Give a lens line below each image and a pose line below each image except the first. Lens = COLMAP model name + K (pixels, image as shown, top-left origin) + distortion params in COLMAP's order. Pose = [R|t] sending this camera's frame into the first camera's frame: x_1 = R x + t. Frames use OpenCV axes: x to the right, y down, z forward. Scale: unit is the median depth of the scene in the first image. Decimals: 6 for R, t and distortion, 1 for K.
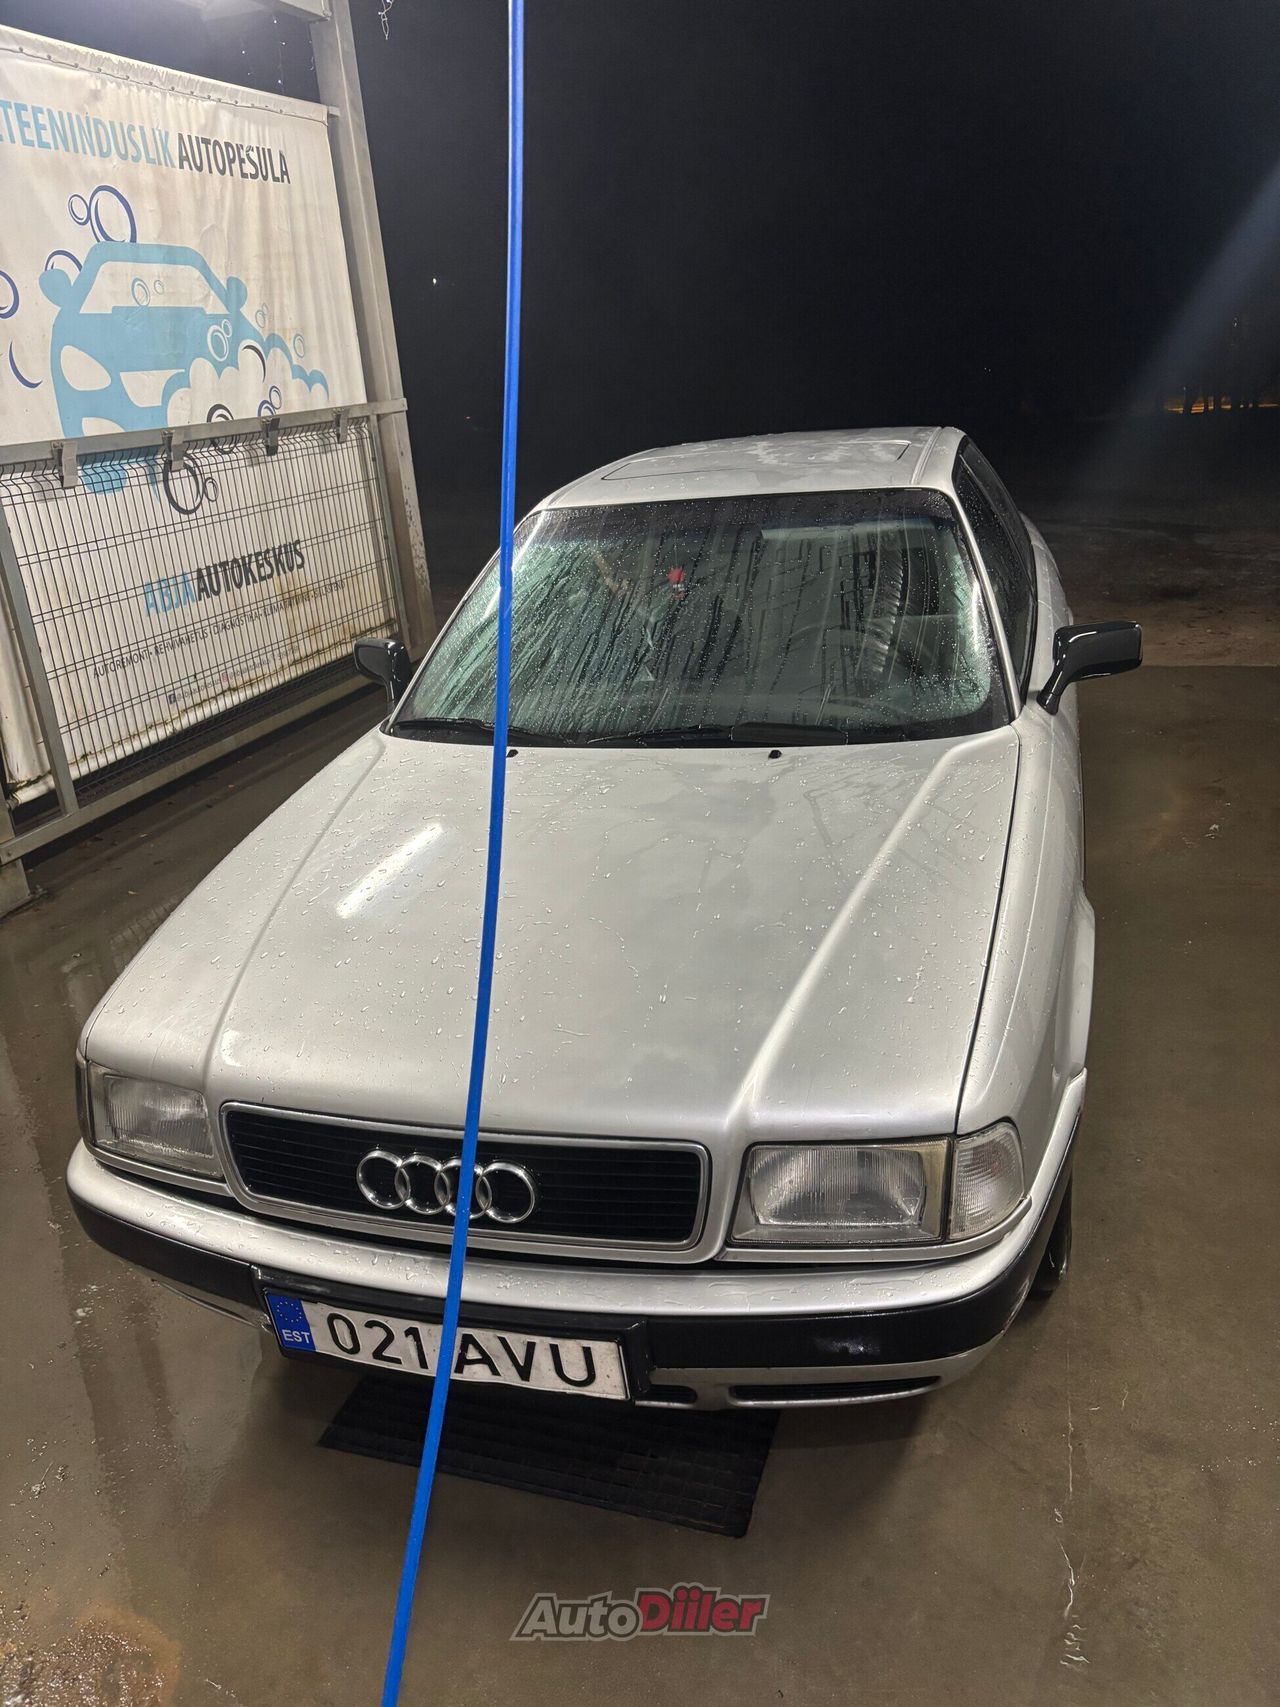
lens RADIAL K [[1316.3, 0, 611.9], [0, 1316.3, 863.8], [0, 0, 1]] dist [0.005844, -0.035006]
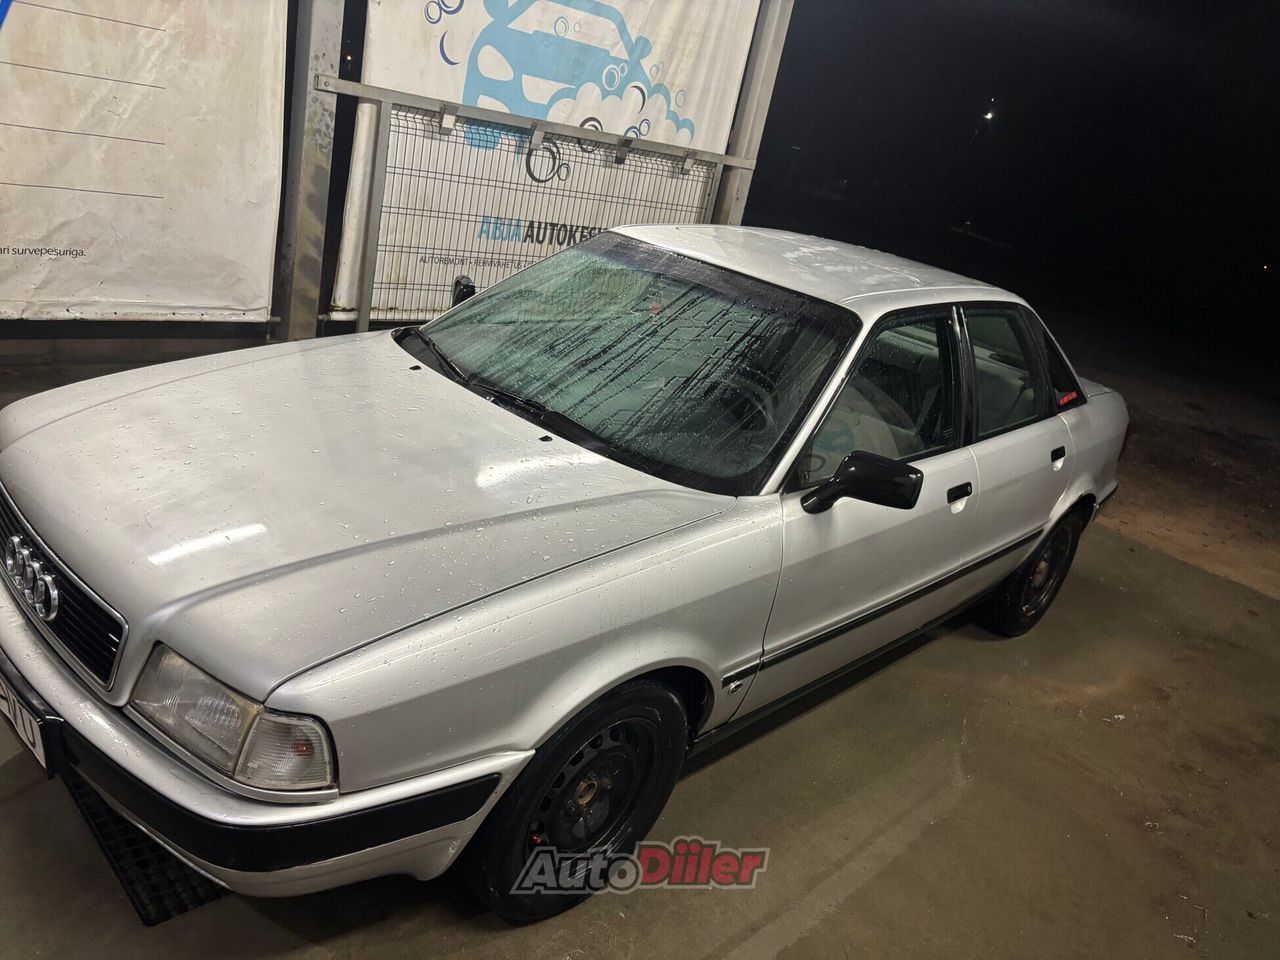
lens RADIAL K [[987.0, 0, 590.4], [0, 987.0, 473.1], [0, 0, 1]] dist [0.005844, -0.035006]
pose [[0.848132, 0.403625, -0.343160, 0.211824], [-0.415895, 0.908502, 0.040680, -0.046182], [0.328181, 0.108217, 0.938396, 0.051624]]
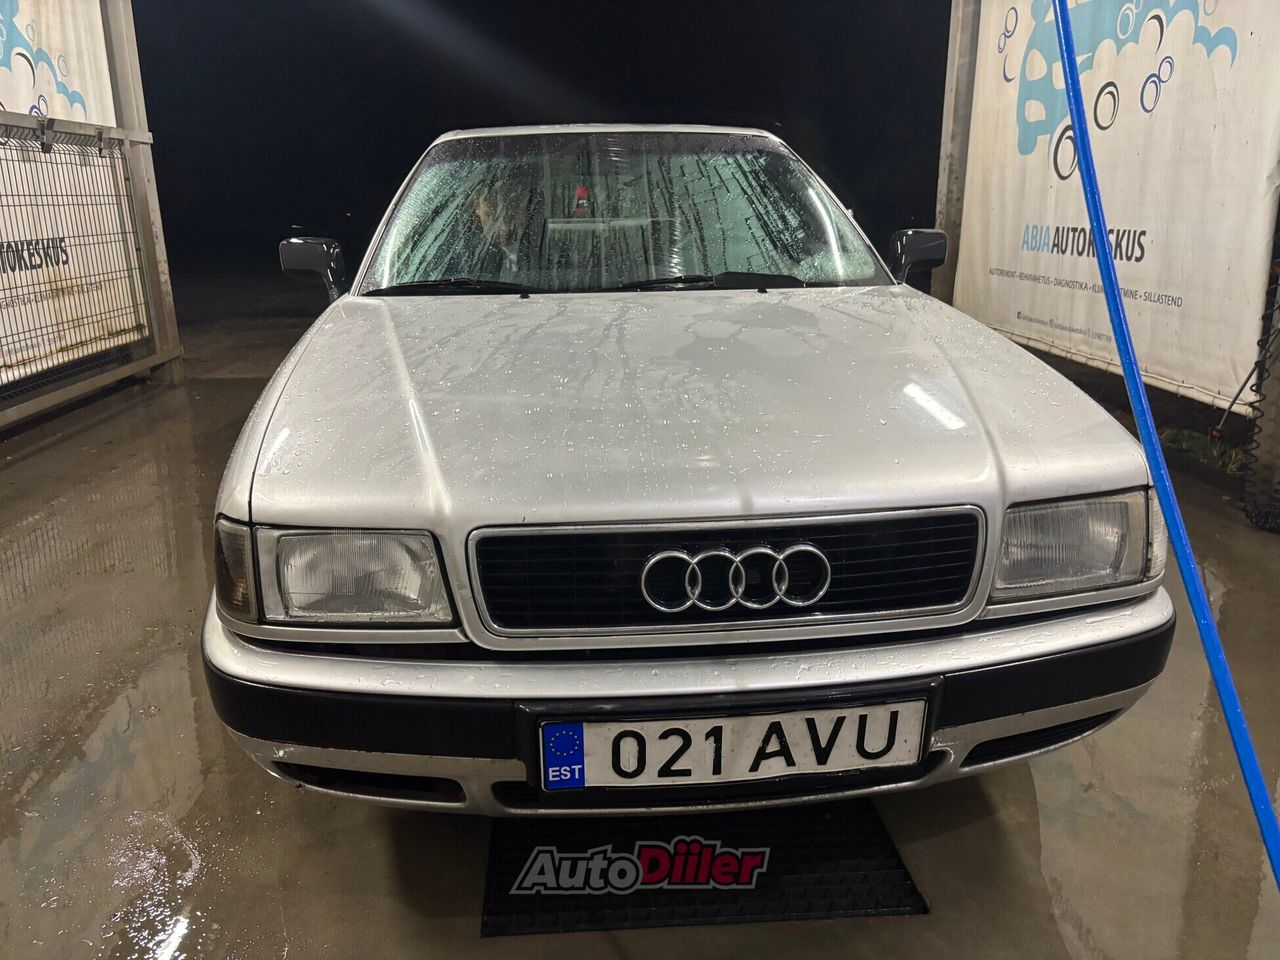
lens RADIAL K [[987.0, 0, 643.2], [0, 987.0, 507.8], [0, 0, 1]] dist [0.005844, -0.035006]
pose [[0.914726, -0.038071, 0.402278, -0.150902], [0.072346, 0.994895, -0.070351, 0.073263], [-0.397546, 0.093455, 0.912811, 0.103951]]
